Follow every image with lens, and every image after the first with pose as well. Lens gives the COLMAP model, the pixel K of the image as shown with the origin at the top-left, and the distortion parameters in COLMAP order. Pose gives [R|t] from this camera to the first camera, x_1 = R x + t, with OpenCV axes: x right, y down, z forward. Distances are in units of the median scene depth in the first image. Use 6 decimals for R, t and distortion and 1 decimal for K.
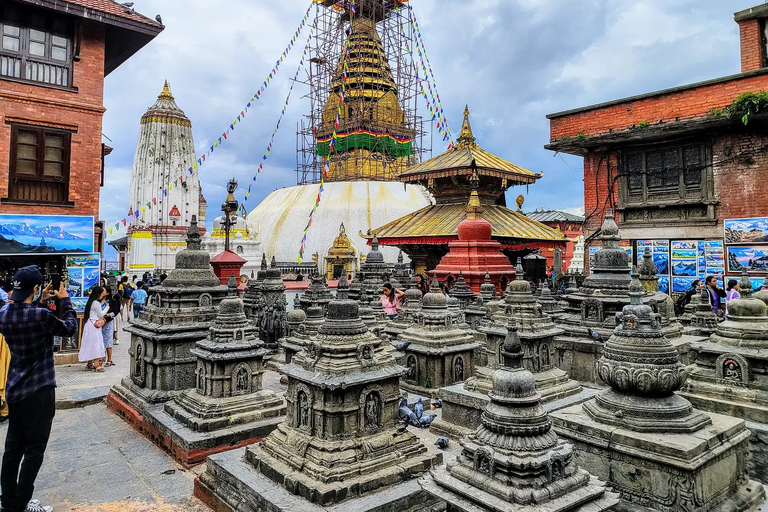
lens RADIAL K [[550.4, 0, 383.6], [0, 550.4, 253.3], [0, 0, 1]] dist [-0.003264, 0.003384]
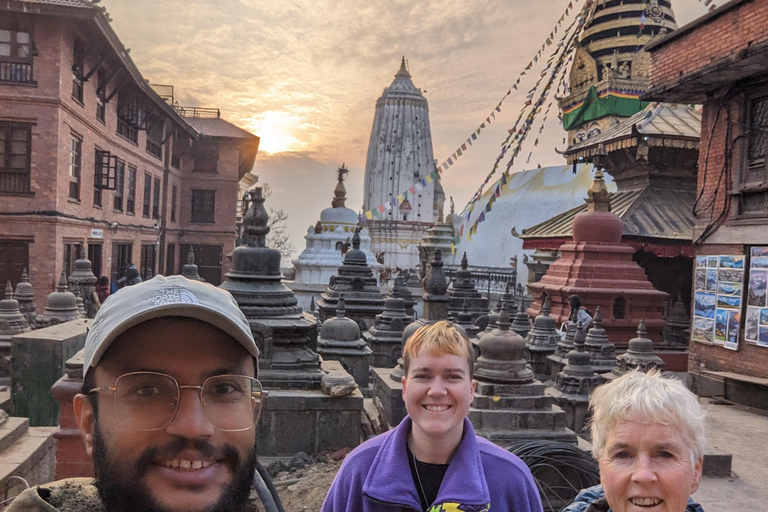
lens RADIAL K [[673.1, 0, 384.5], [0, 673.1, 258.8], [0, 0, 1]] dist [0.041549, 0.017387]
pose [[0.849962, 0.038115, -0.525464, 0.339957], [-0.036672, 0.999241, 0.013162, -0.003605], [0.525567, 0.008082, 0.850714, 0.121546]]
